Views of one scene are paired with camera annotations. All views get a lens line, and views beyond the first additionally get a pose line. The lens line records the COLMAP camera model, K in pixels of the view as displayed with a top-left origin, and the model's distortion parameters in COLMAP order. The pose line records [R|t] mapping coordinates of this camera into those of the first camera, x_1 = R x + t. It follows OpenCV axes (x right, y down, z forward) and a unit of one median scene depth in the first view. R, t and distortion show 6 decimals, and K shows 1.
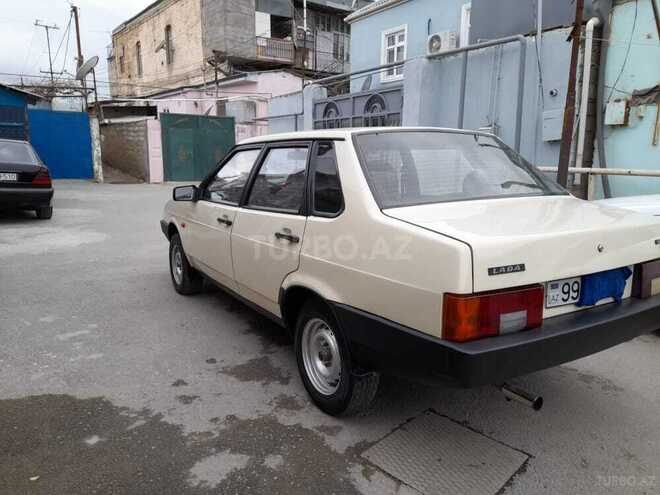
lens RADIAL K [[481.2, 0, 330.0], [0, 481.2, 247.5], [0, 0, 1]] dist [0.062674, -0.063639]
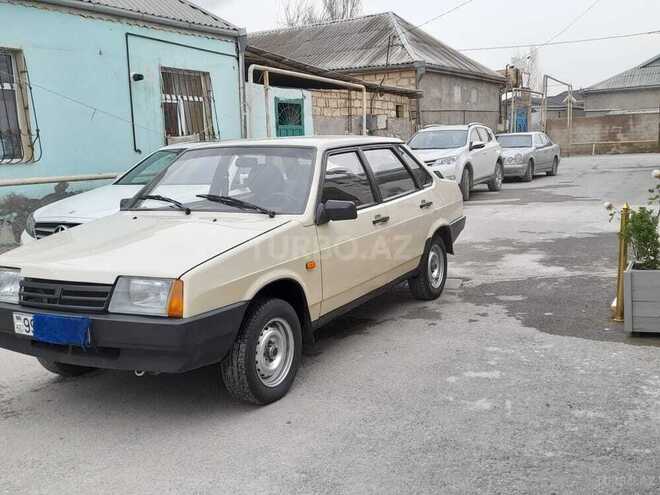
lens RADIAL K [[719.4, 0, 331.9], [0, 719.4, 247.6], [0, 0, 1]] dist [0.064516, -0.022416]
pose [[-0.488424, -0.113115, 0.865244, -0.769962], [0.201485, 0.950149, 0.237952, -0.197263], [-0.849026, 0.290555, -0.441285, 0.908103]]
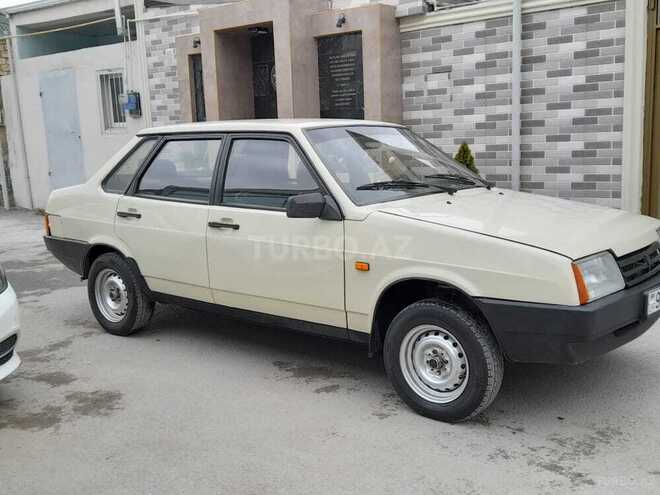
lens RADIAL K [[719.4, 0, 331.9], [0, 719.4, 247.6], [0, 0, 1]] dist [0.064516, -0.022416]
pose [[-0.943958, 0.073653, -0.321743, 0.223966], [-0.037582, 0.944462, 0.326465, -0.247485], [0.327920, 0.320261, -0.888764, 1.252432]]
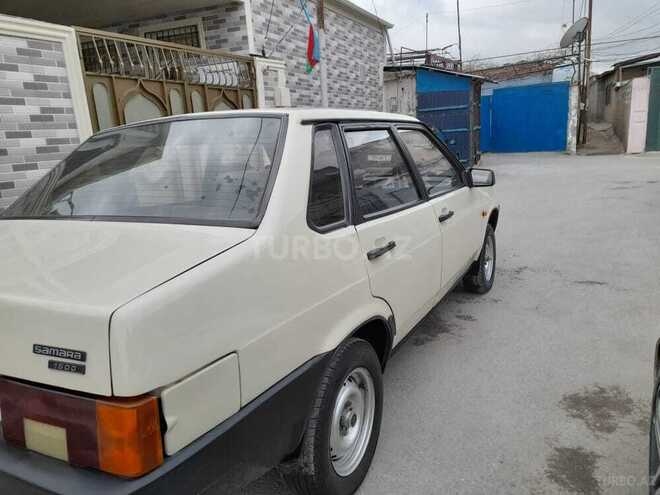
lens RADIAL K [[478.0, 0, 330.0], [0, 478.0, 247.5], [0, 0, 1]] dist [0.067676, -0.060034]
pose [[0.491912, 0.150803, -0.857485, 0.416012], [-0.094509, 0.988314, 0.119595, -0.066304], [0.865500, 0.022210, 0.500416, 0.351306]]
